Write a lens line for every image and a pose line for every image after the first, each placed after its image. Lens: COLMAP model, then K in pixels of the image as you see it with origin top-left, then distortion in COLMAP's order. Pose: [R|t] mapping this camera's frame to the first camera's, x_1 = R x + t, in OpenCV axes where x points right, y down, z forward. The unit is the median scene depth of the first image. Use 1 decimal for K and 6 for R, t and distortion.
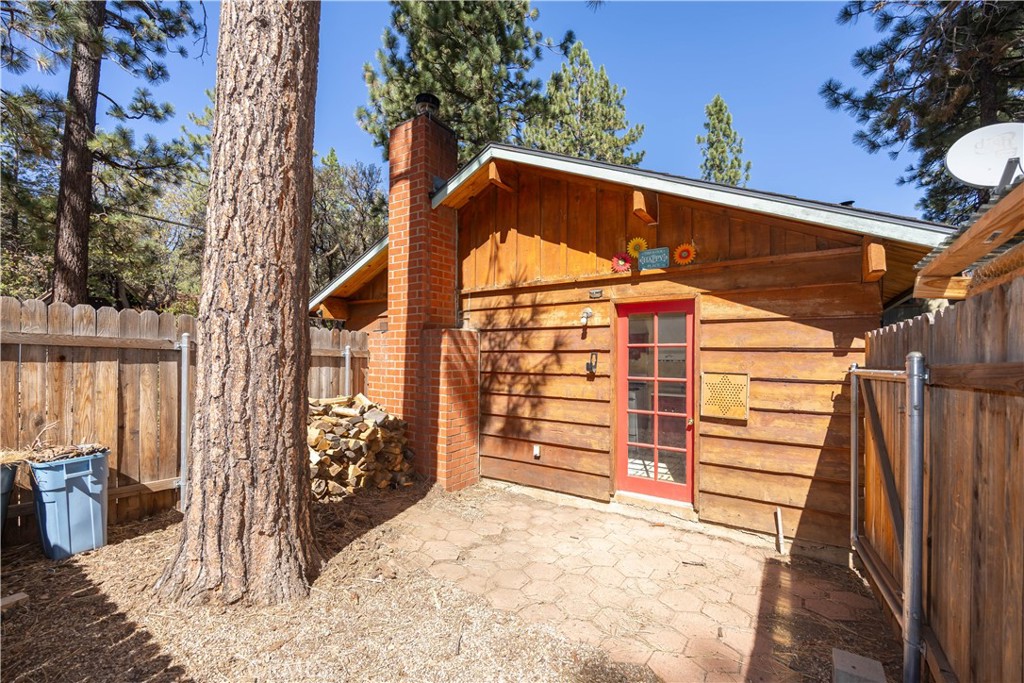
lens RADIAL K [[437.8, 0, 508.5], [0, 437.8, 349.2], [0, 0, 1]] dist [-0.011193, -0.000078]
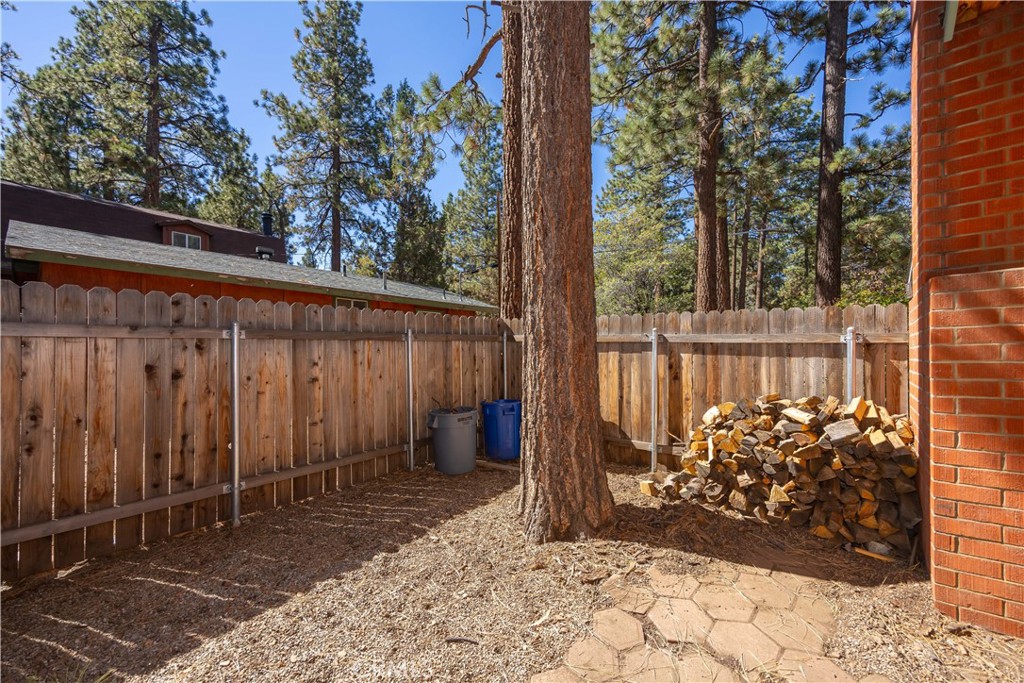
lens RADIAL K [[398.8, 0, 509.0], [0, 398.8, 355.8], [0, 0, 1]] dist [0.007505, 0.000005]
pose [[-0.089806, -0.010758, -0.995901, 0.448424], [0.017261, 0.999775, -0.012356, 0.050688], [0.995810, -0.018300, -0.089600, 0.727232]]
